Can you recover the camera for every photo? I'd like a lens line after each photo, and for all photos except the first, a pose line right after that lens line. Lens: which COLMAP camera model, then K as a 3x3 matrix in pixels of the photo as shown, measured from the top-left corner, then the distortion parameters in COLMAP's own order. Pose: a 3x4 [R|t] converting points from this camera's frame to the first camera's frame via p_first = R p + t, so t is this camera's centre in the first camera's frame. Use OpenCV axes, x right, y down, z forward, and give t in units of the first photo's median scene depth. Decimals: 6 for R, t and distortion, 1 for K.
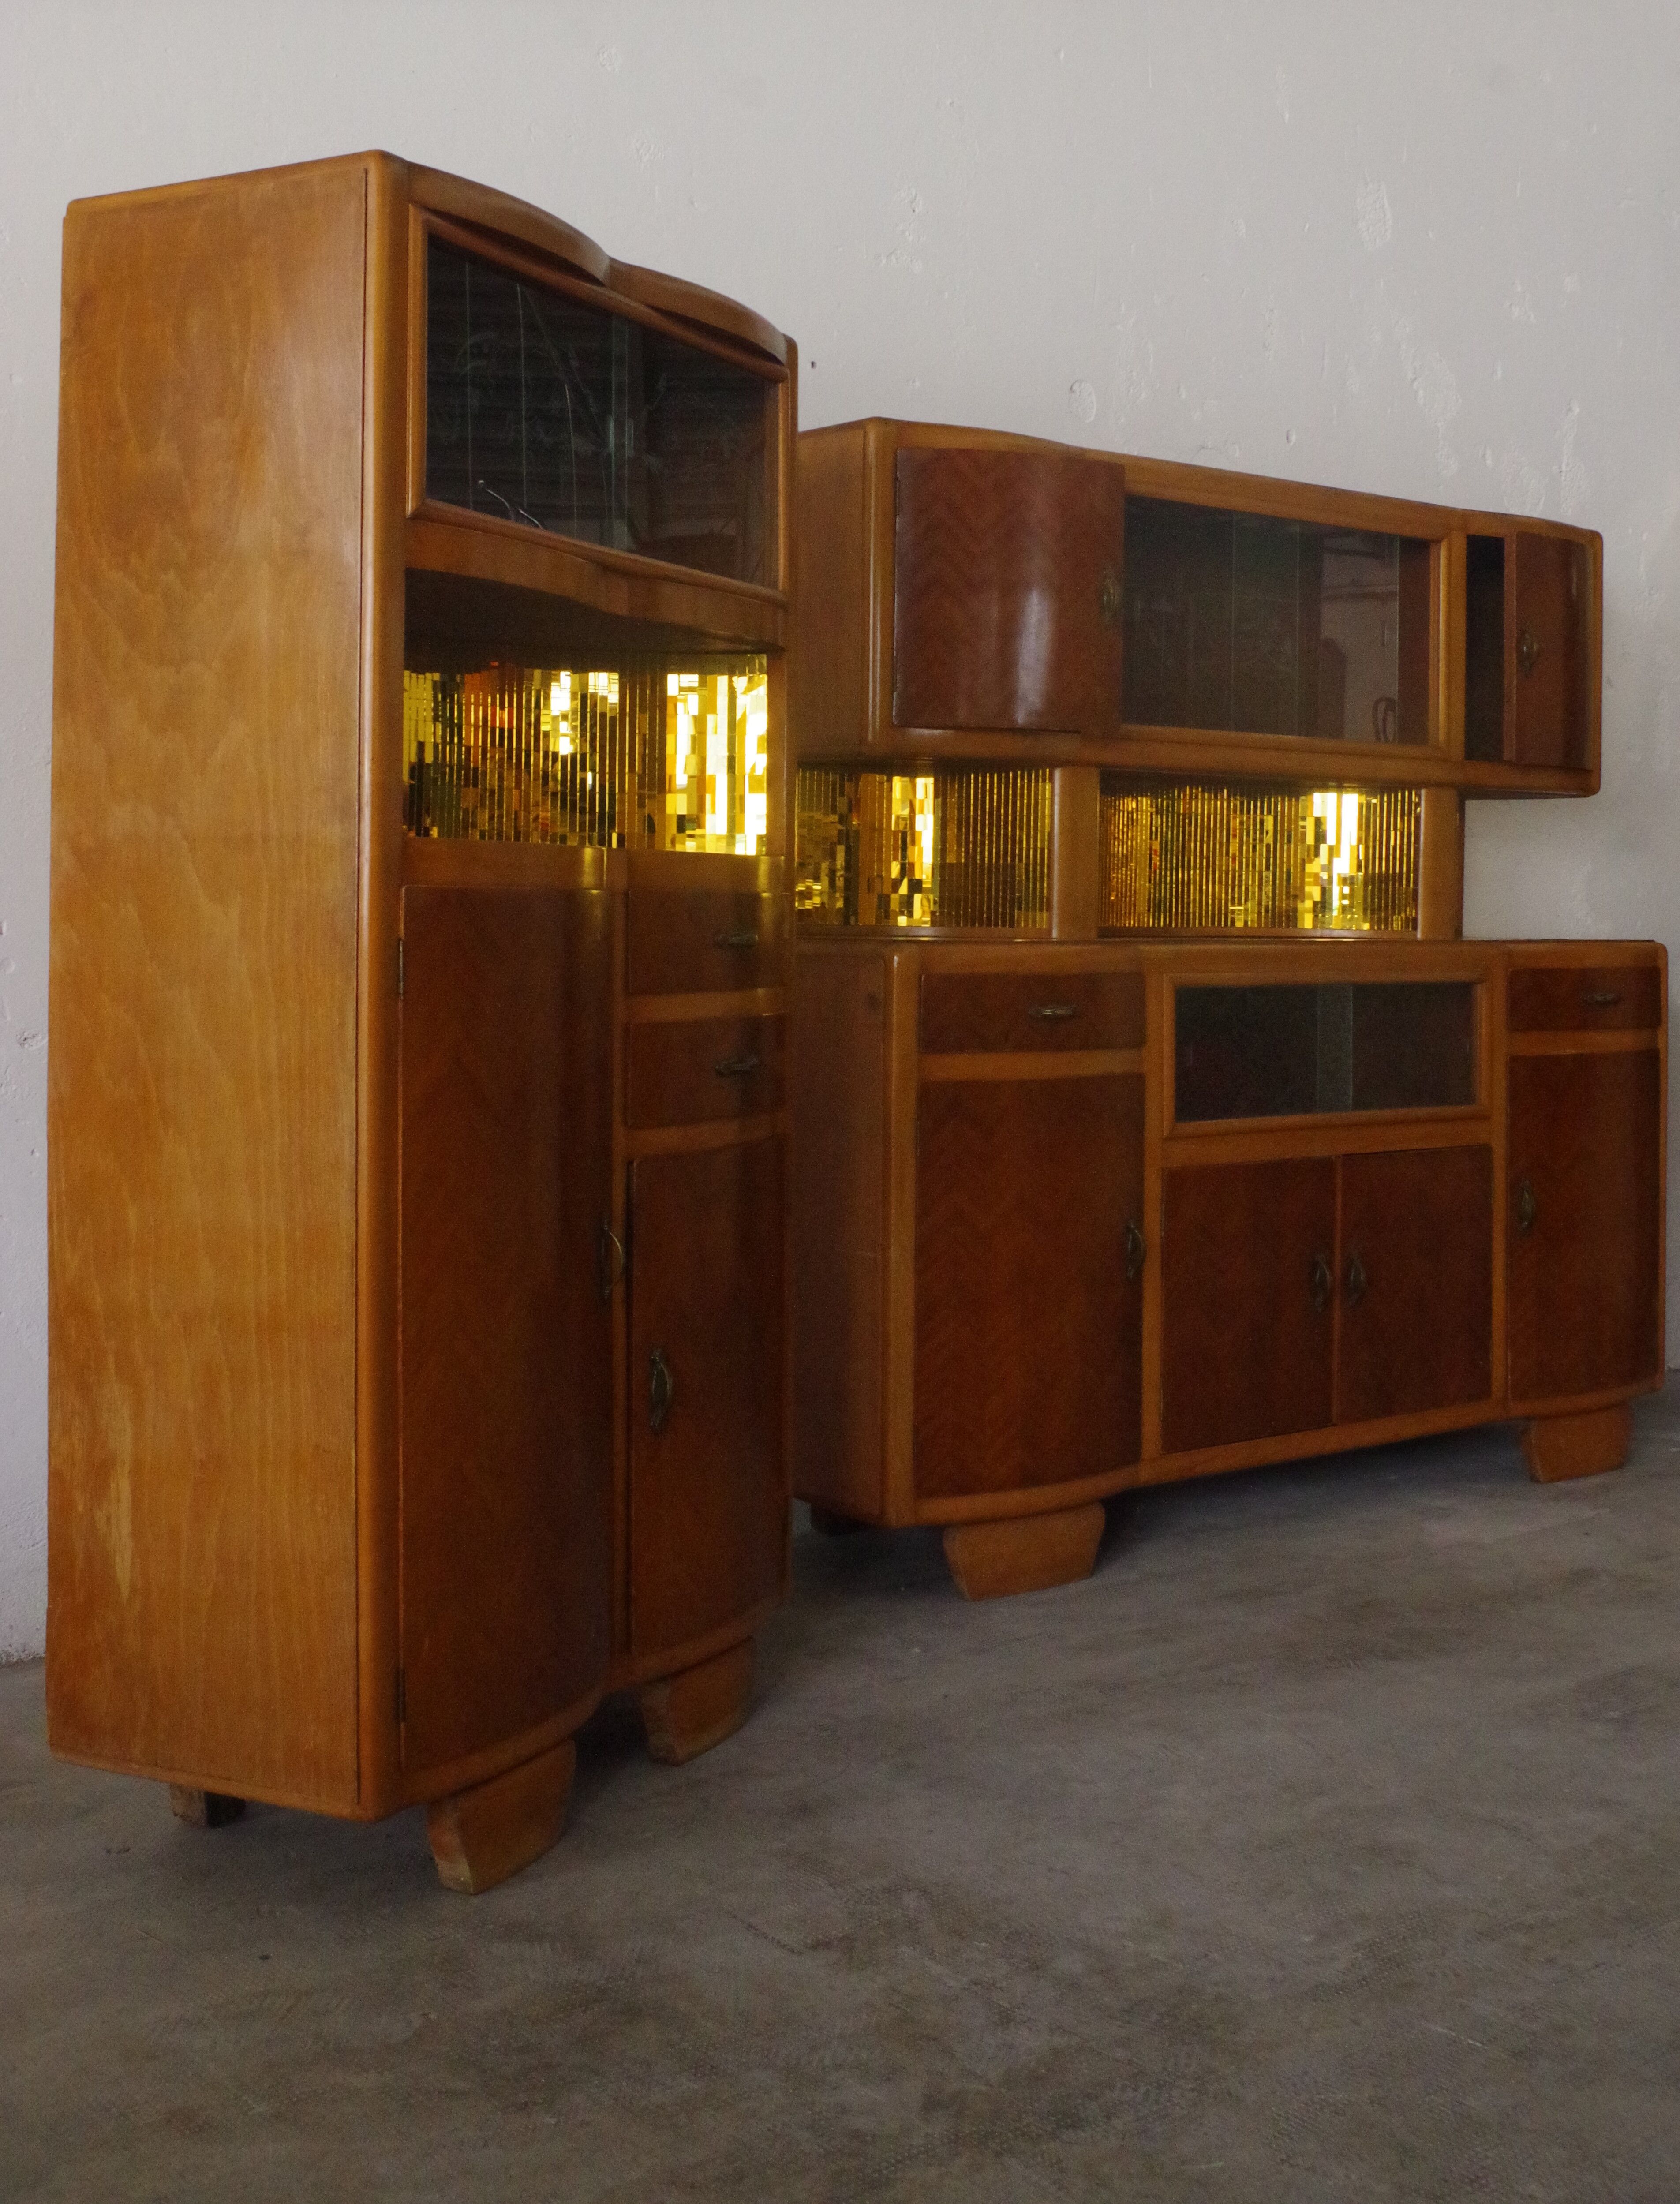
lens RADIAL K [[2504.5, 0, 839.3], [0, 2504.5, 916.7], [0, 0, 1]] dist [-0.088837, 0.003016]
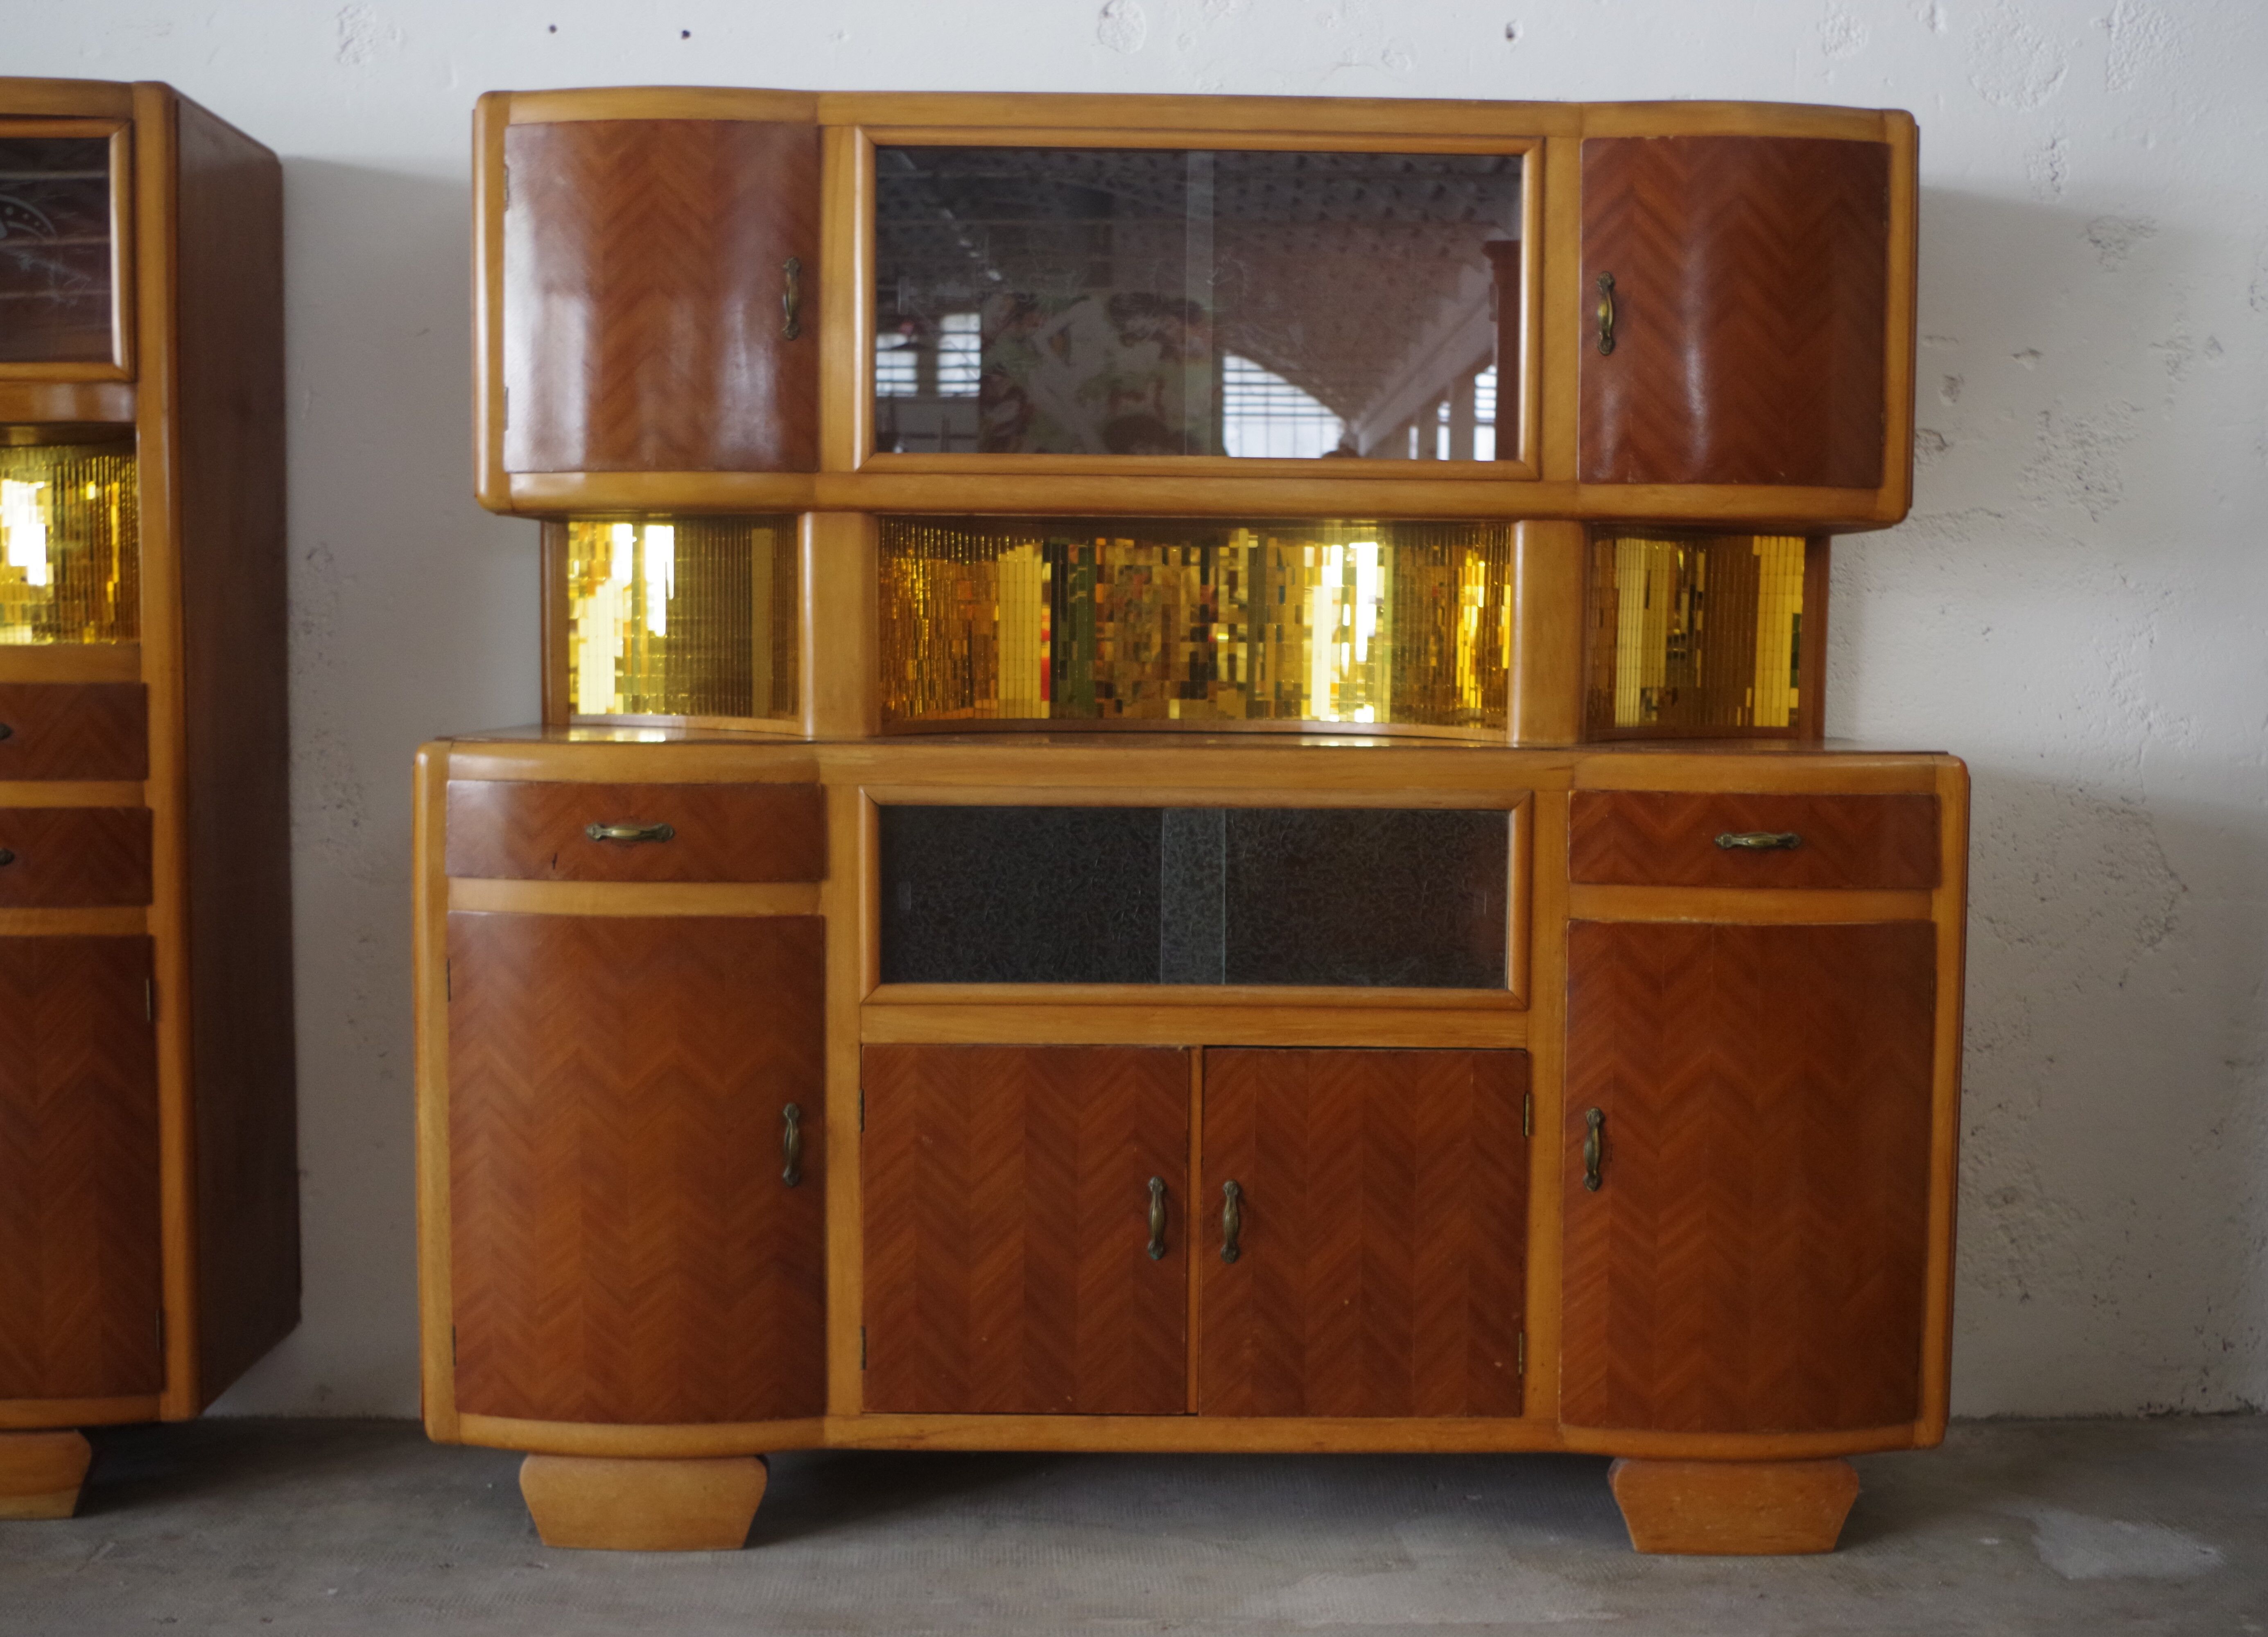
lens RADIAL K [[2345.1, 0, 1159.0], [0, 2345.1, 811.8], [0, 0, 1]] dist [-0.073941, 0.034036]
pose [[0.813341, 0.040771, -0.580357, 0.570084], [-0.002670, 0.997793, 0.066354, -0.015244], [0.581781, -0.052419, 0.811655, 0.446891]]
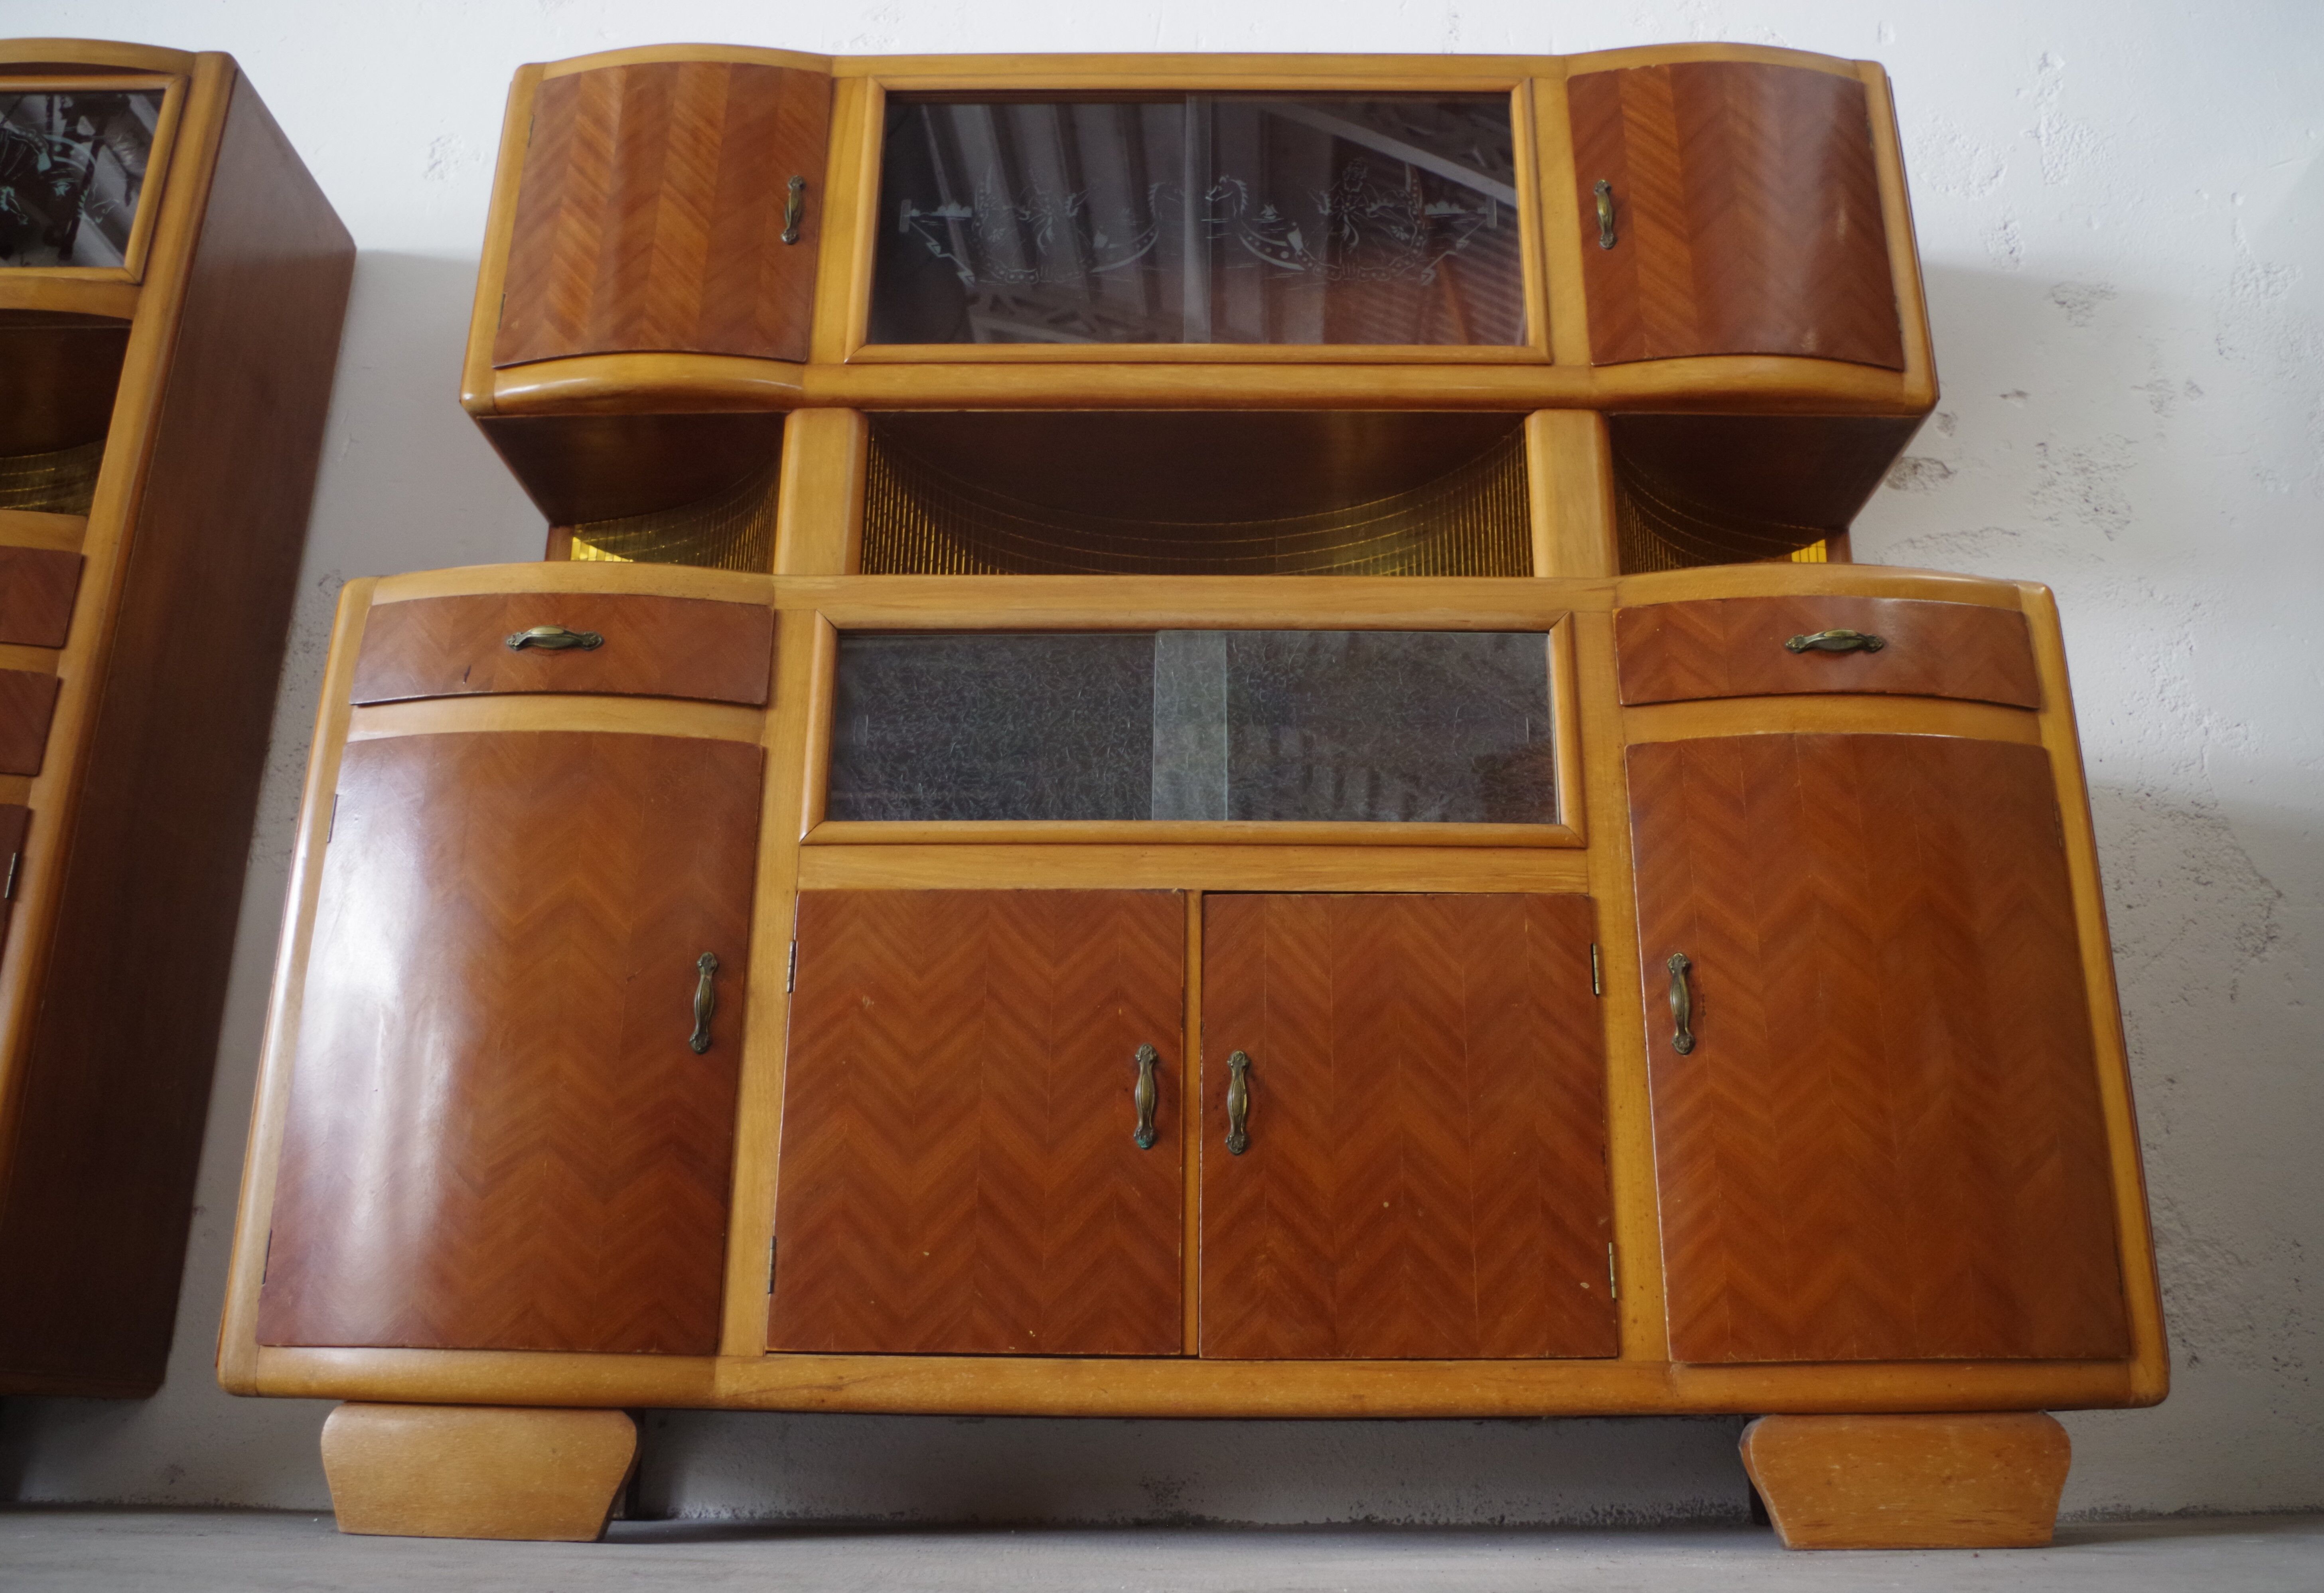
lens RADIAL K [[1826.3, 0, 1193.5], [0, 1826.3, 822.2], [0, 0, 1]] dist [-0.092704, 0.041257]
pose [[0.800278, -0.185563, -0.570195, 0.446614], [0.000382, 0.951069, -0.308979, 0.212782], [0.599630, 0.247051, 0.761190, 0.653437]]
